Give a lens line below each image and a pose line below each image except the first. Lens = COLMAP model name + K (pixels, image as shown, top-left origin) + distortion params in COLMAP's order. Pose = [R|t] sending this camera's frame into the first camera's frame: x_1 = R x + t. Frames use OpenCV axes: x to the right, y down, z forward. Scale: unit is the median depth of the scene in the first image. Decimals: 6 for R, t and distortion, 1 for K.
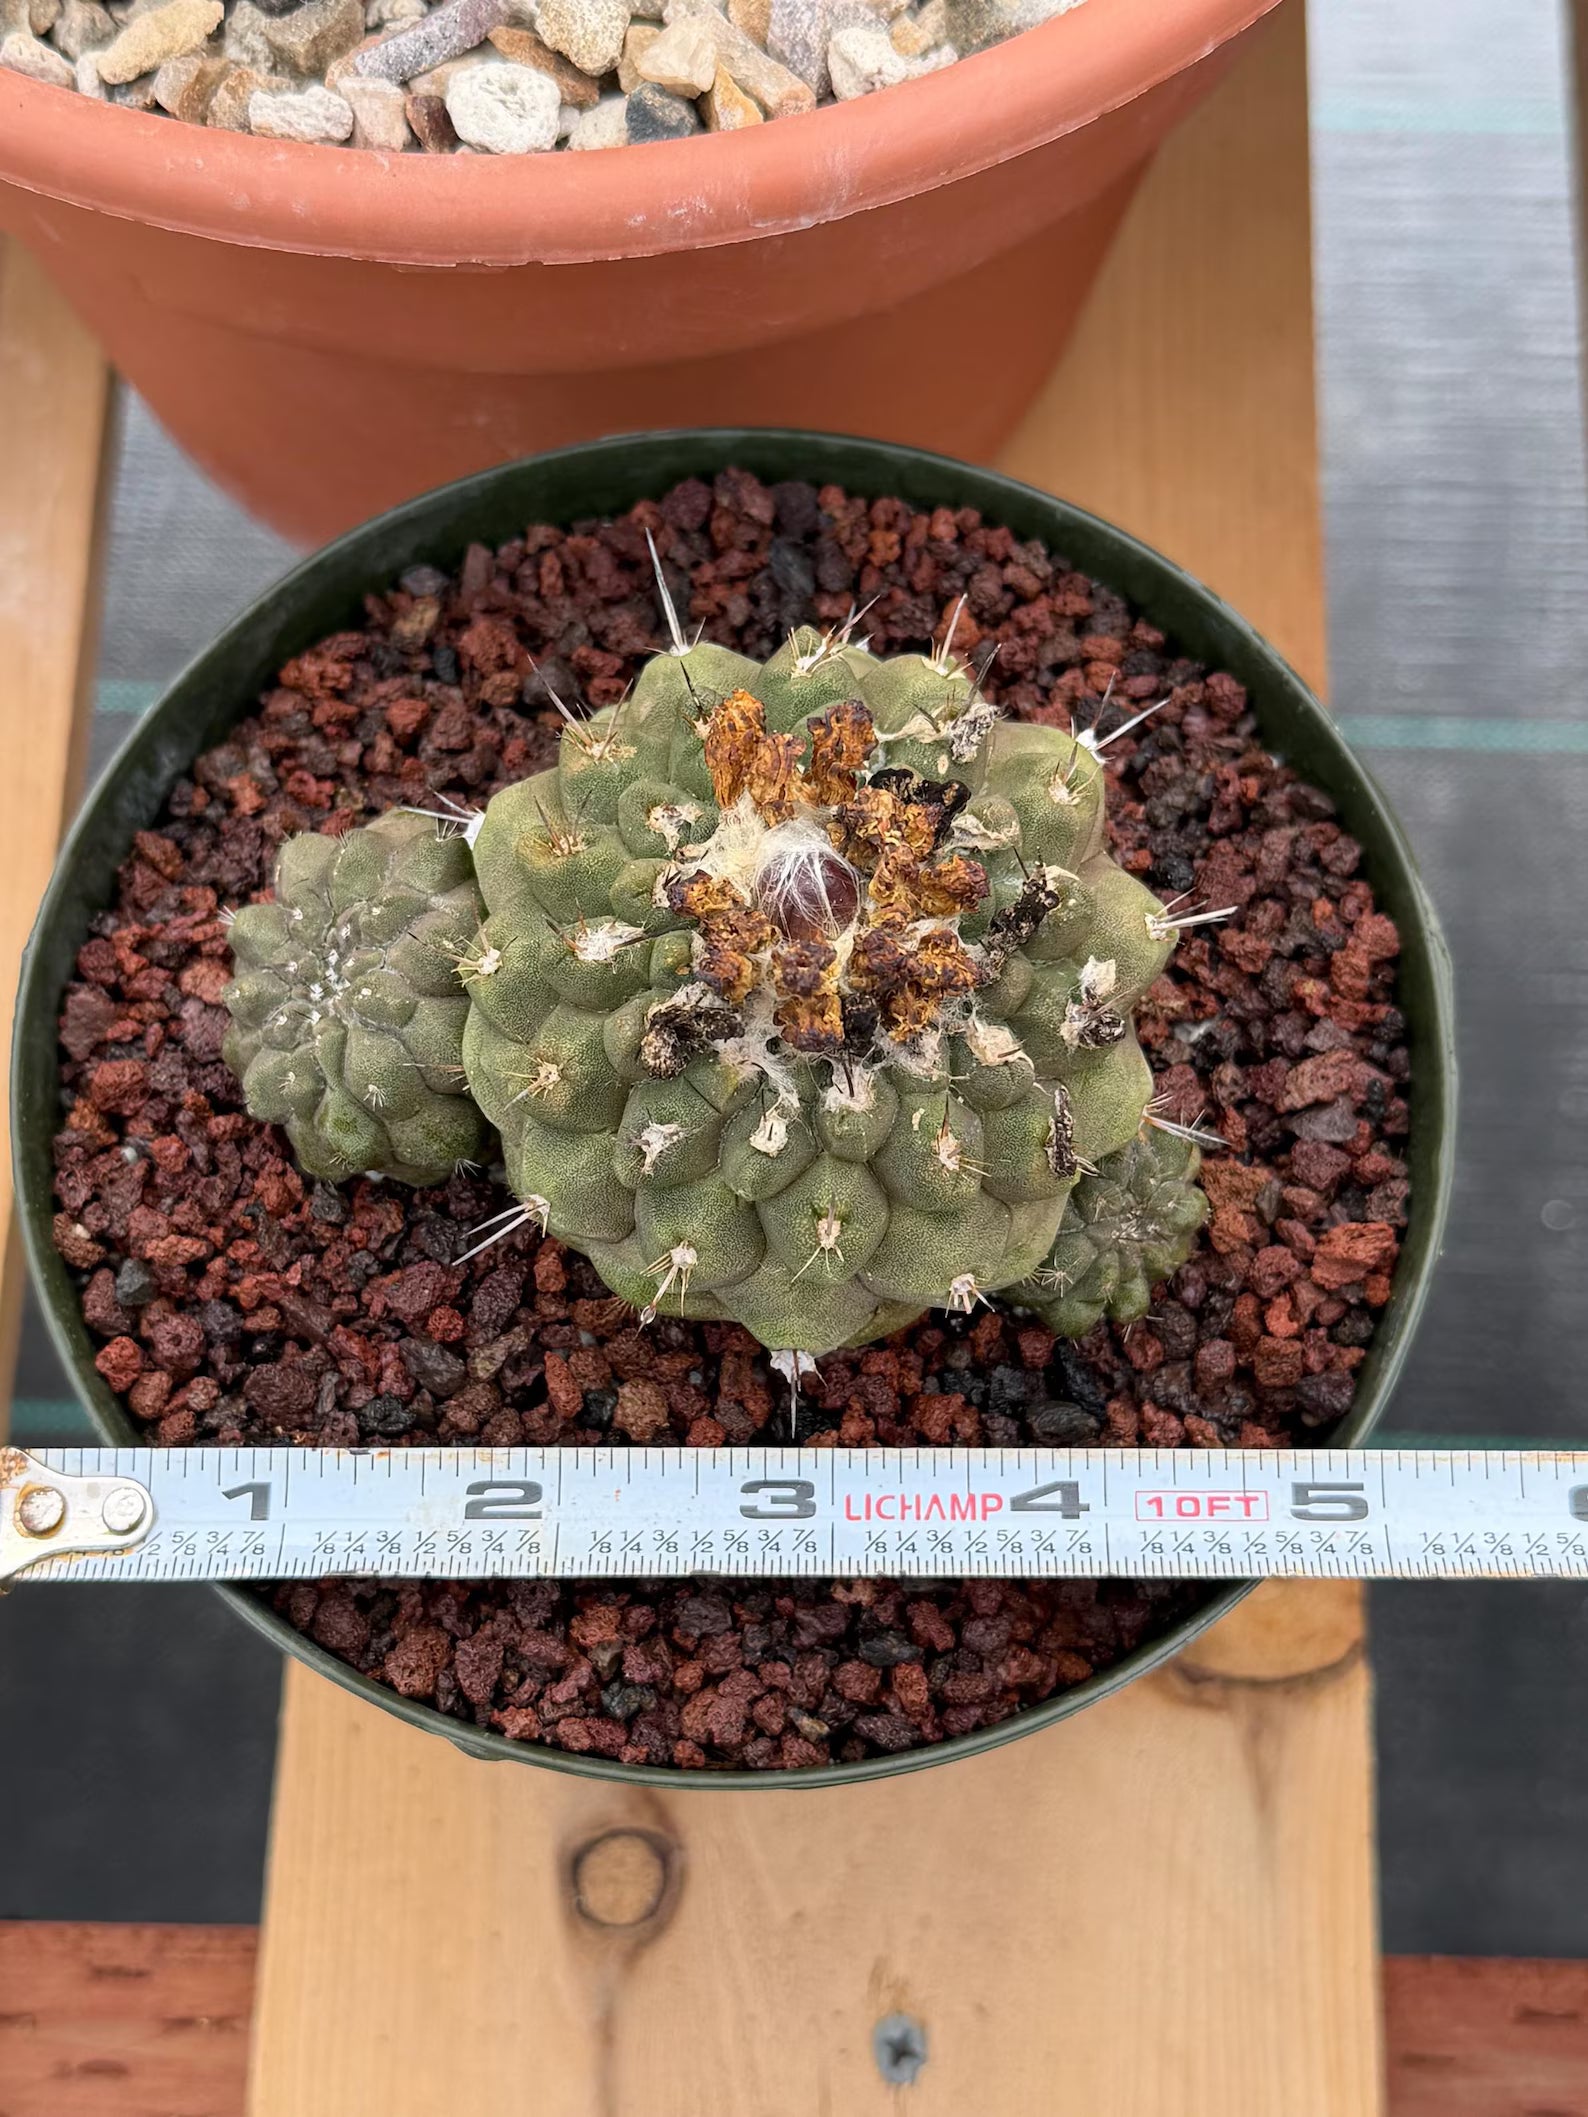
lens RADIAL K [[2683.5, 0, 746.5], [0, 2683.5, 1031.8], [0, 0, 1]] dist [0.295961, -0.980299]
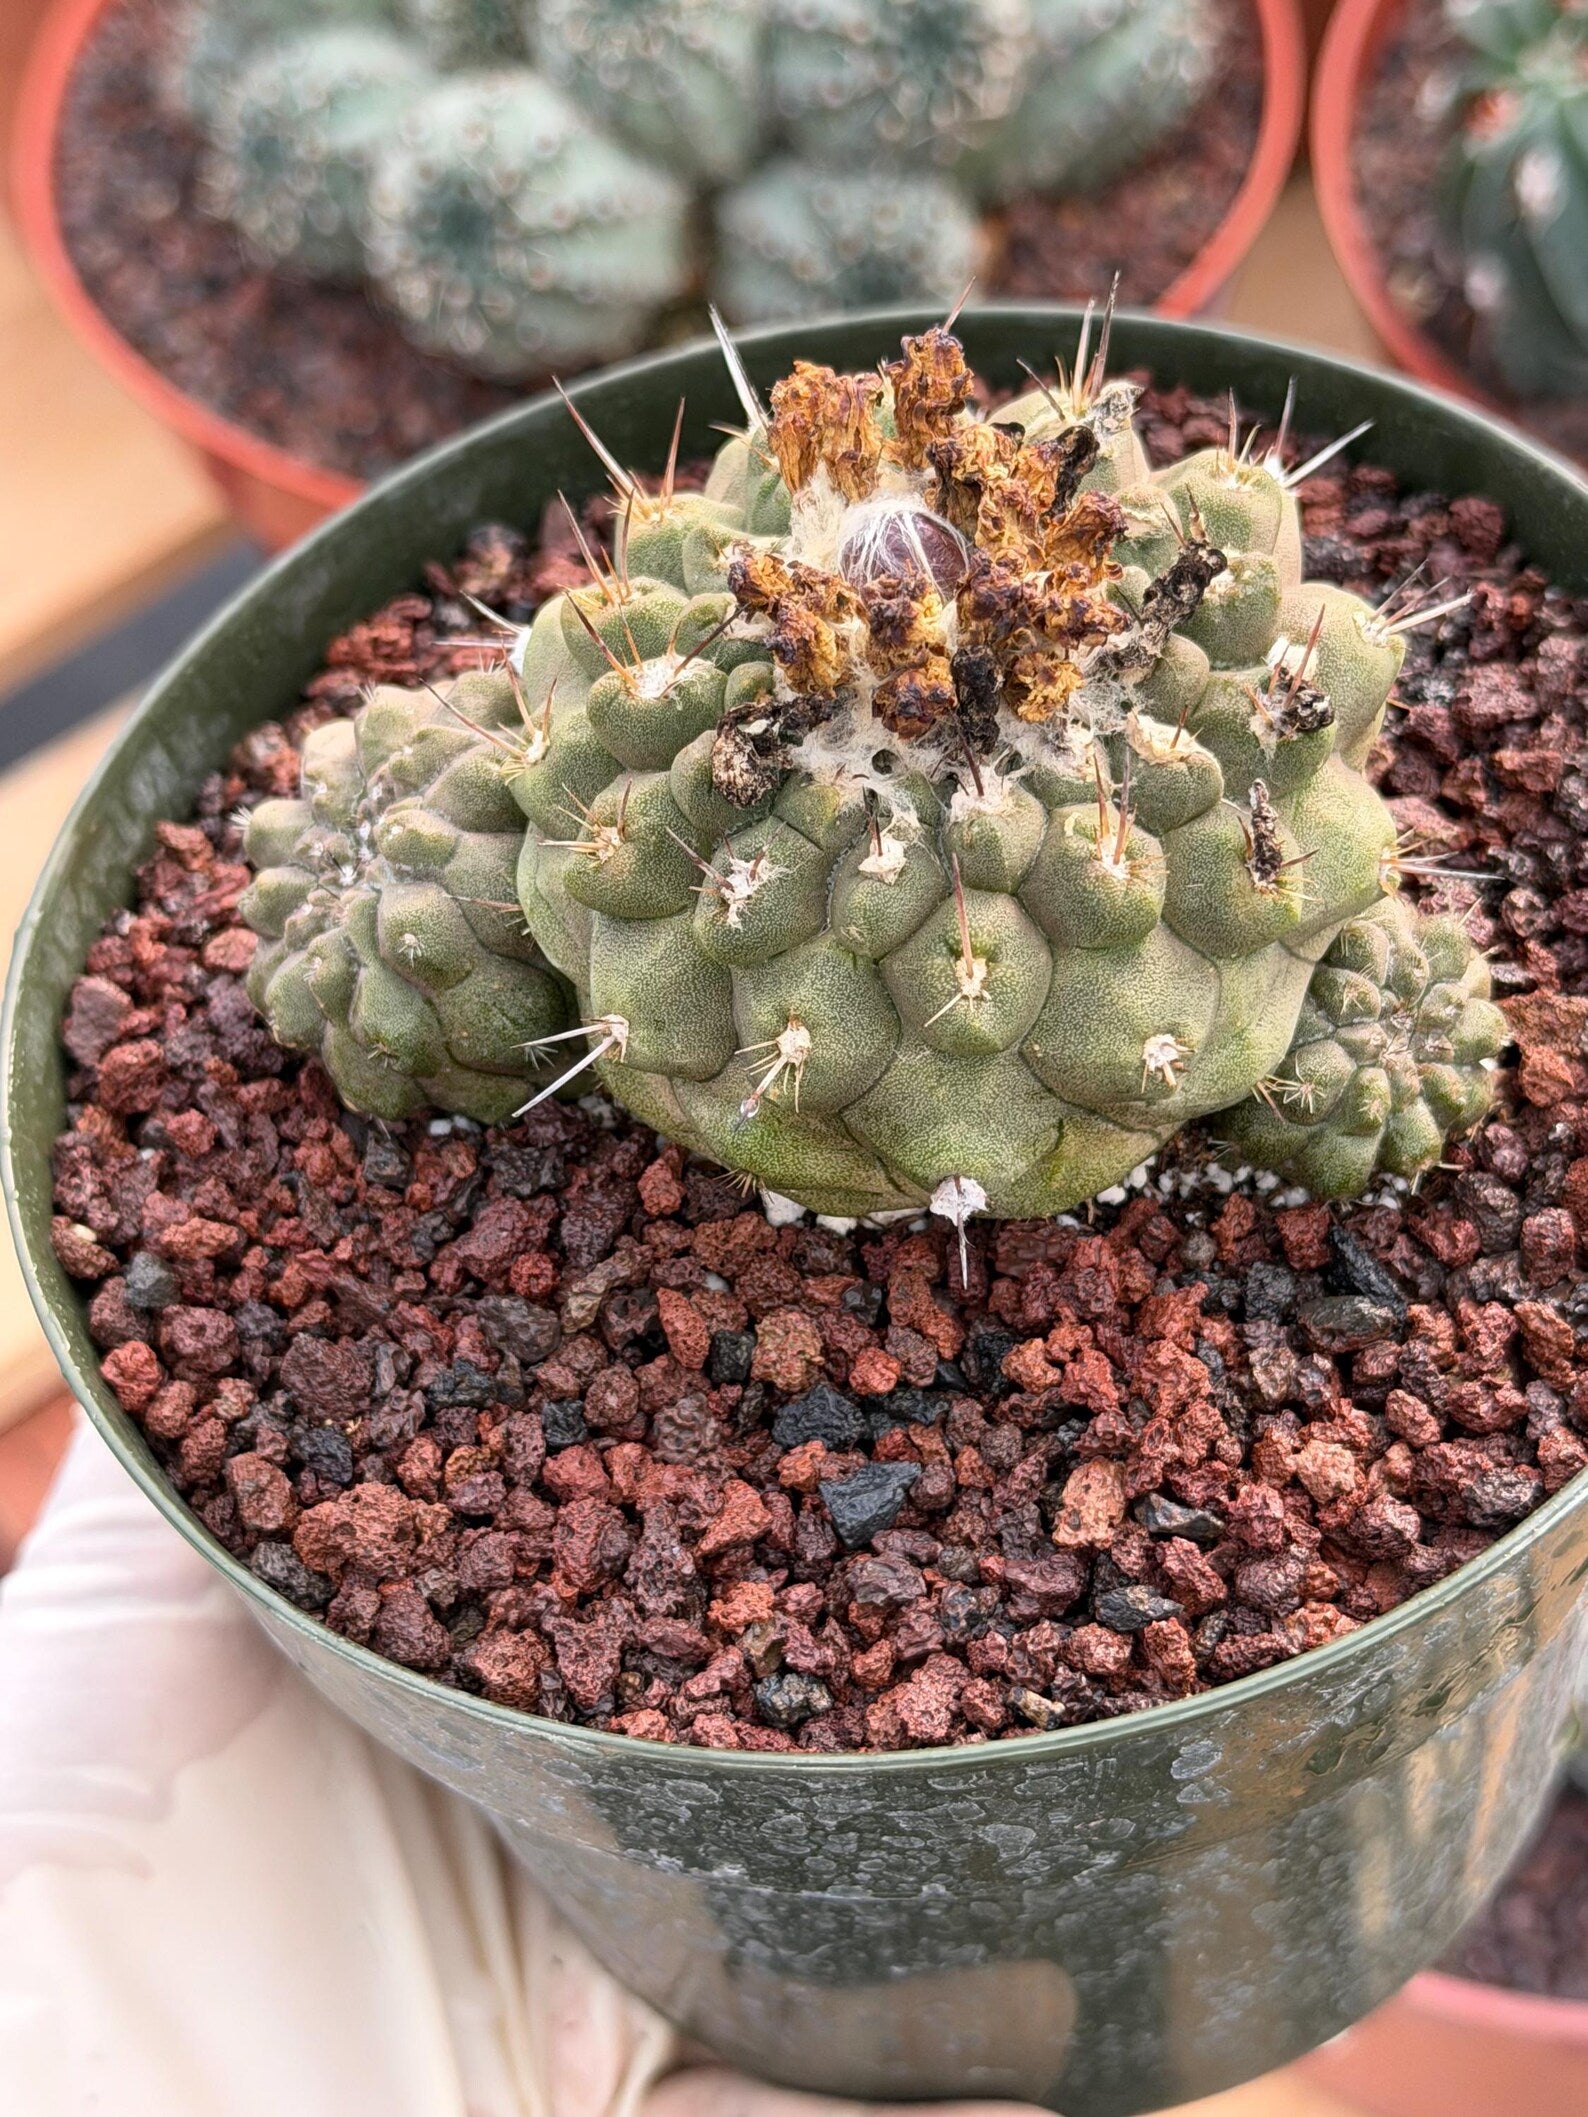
lens RADIAL K [[3405.1, 0, 794.0], [0, 3405.1, 1058.5], [0, 0, 1]] dist [0.201923, -0.064278]
pose [[0.989361, -0.108850, -0.096520, 0.065397], [0.077120, 0.954982, -0.286464, 0.339767], [0.123357, 0.275973, 0.953217, 0.056531]]
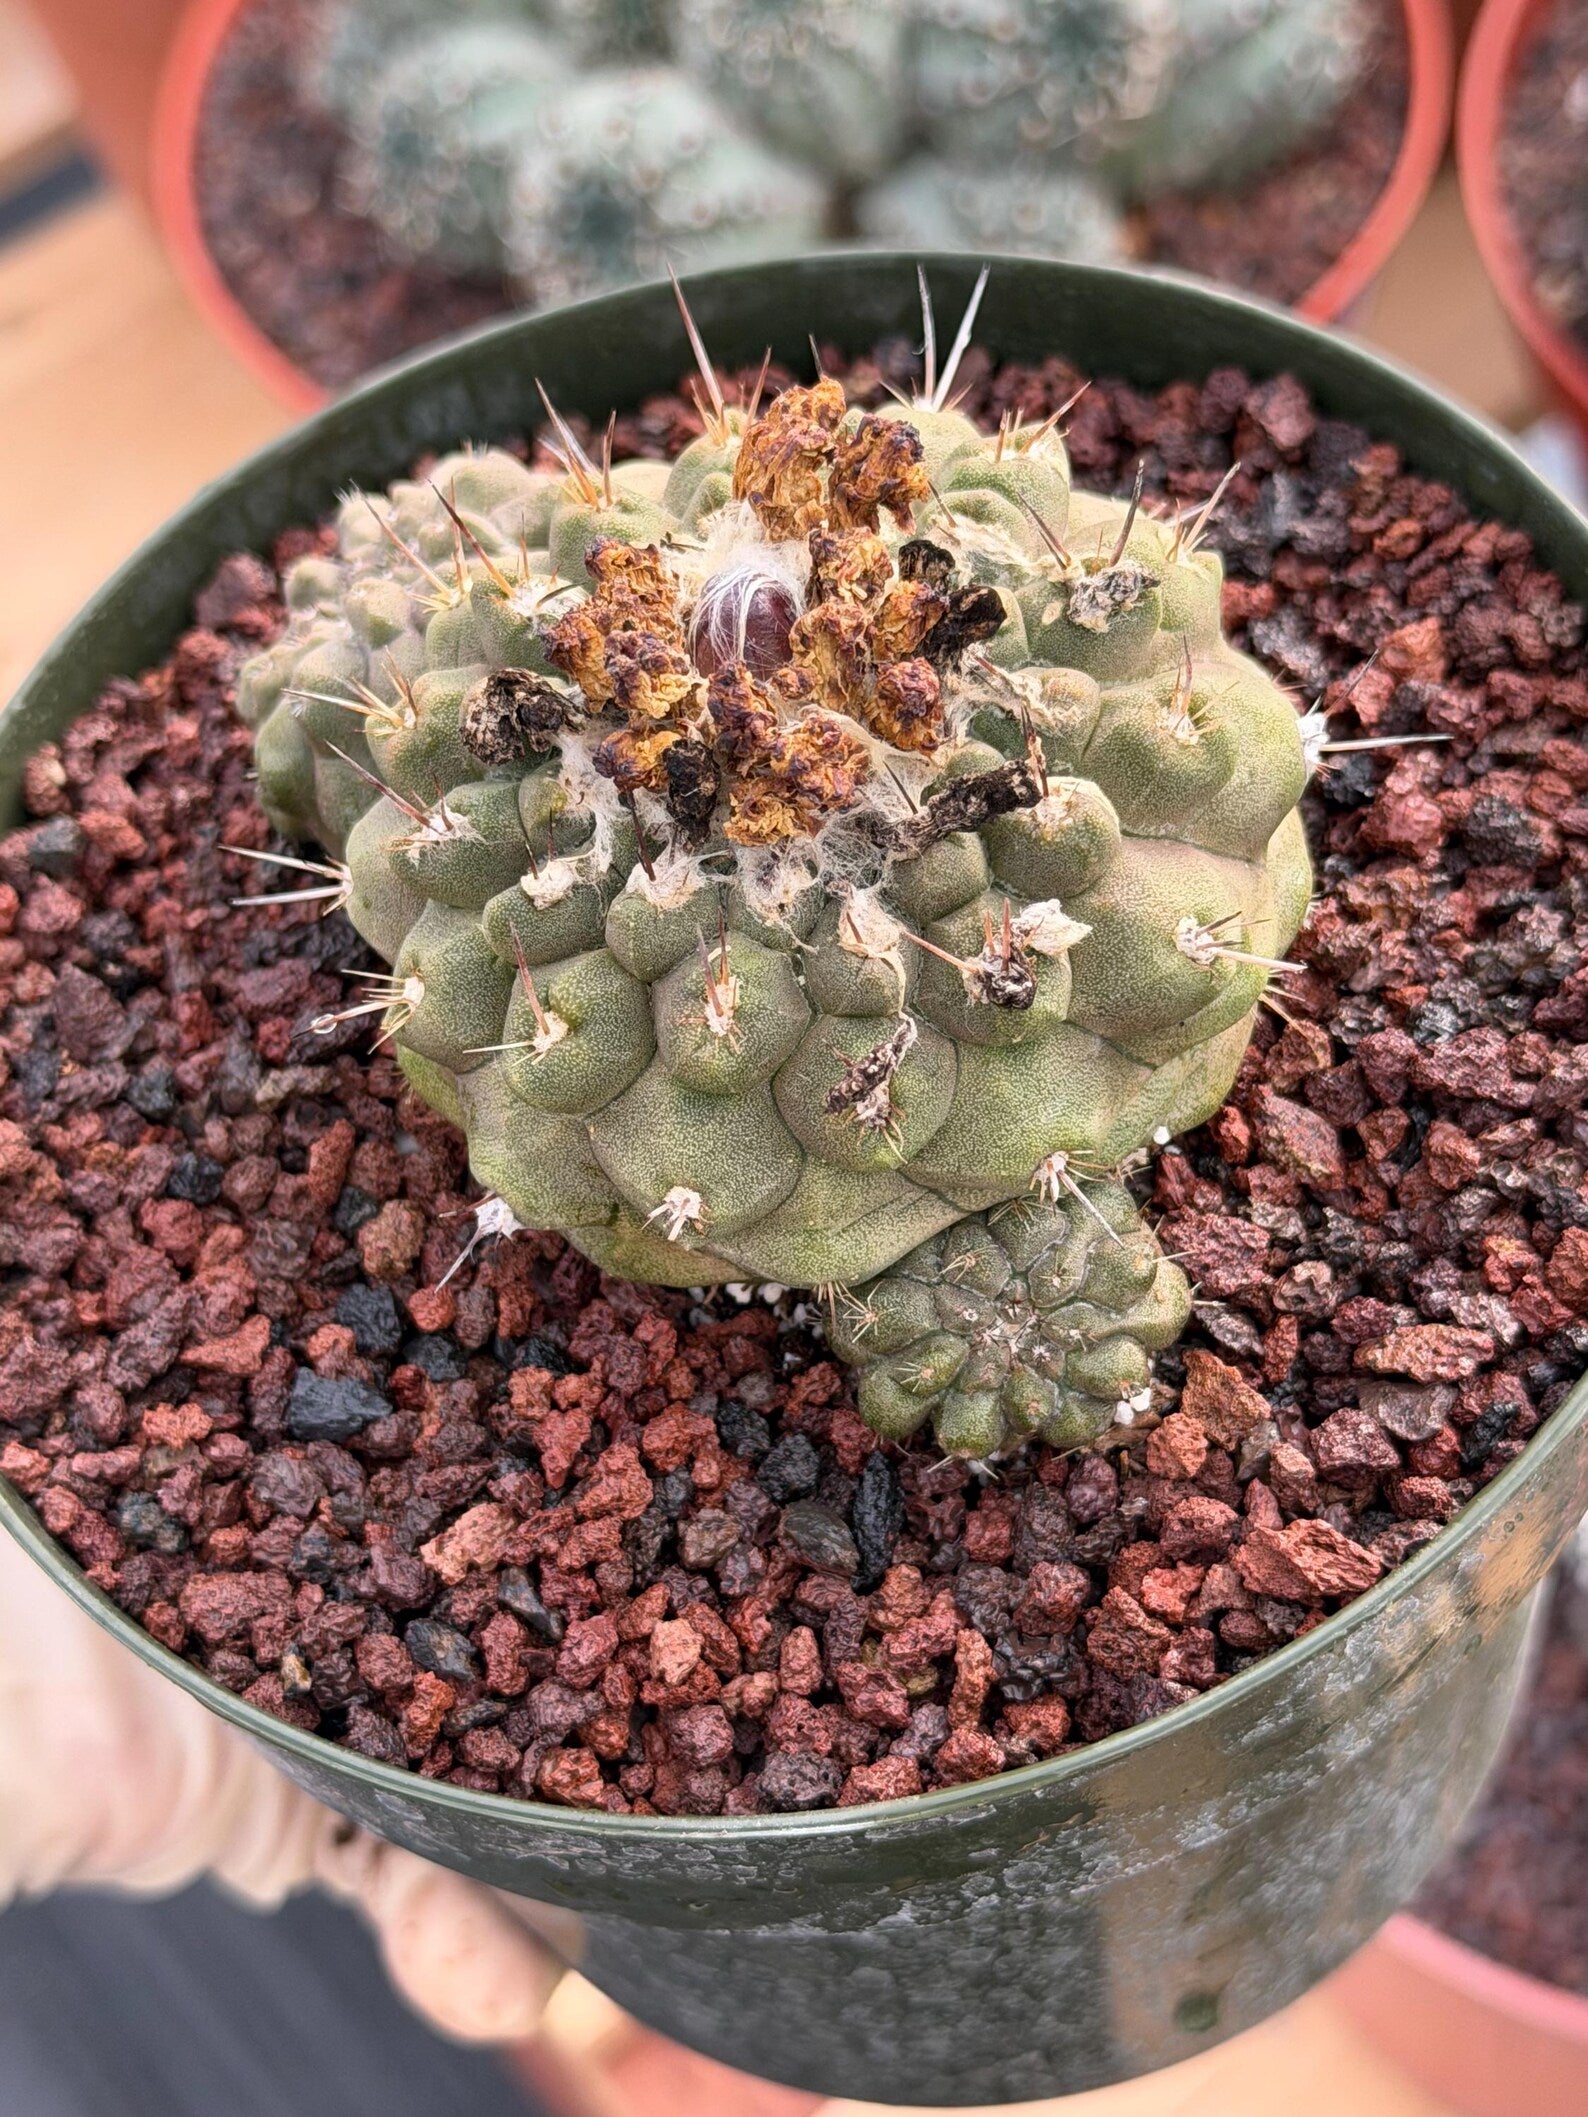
lens RADIAL K [[3444.9, 0, 841.7], [0, 3444.9, 1056.7], [0, 0, 1]] dist [0.200577, 0.022580]
pose [[0.780252, 0.447081, -0.437407, 0.472272], [-0.514897, 0.856153, -0.043391, 0.072636], [0.355088, 0.259075, 0.898216, 0.144950]]
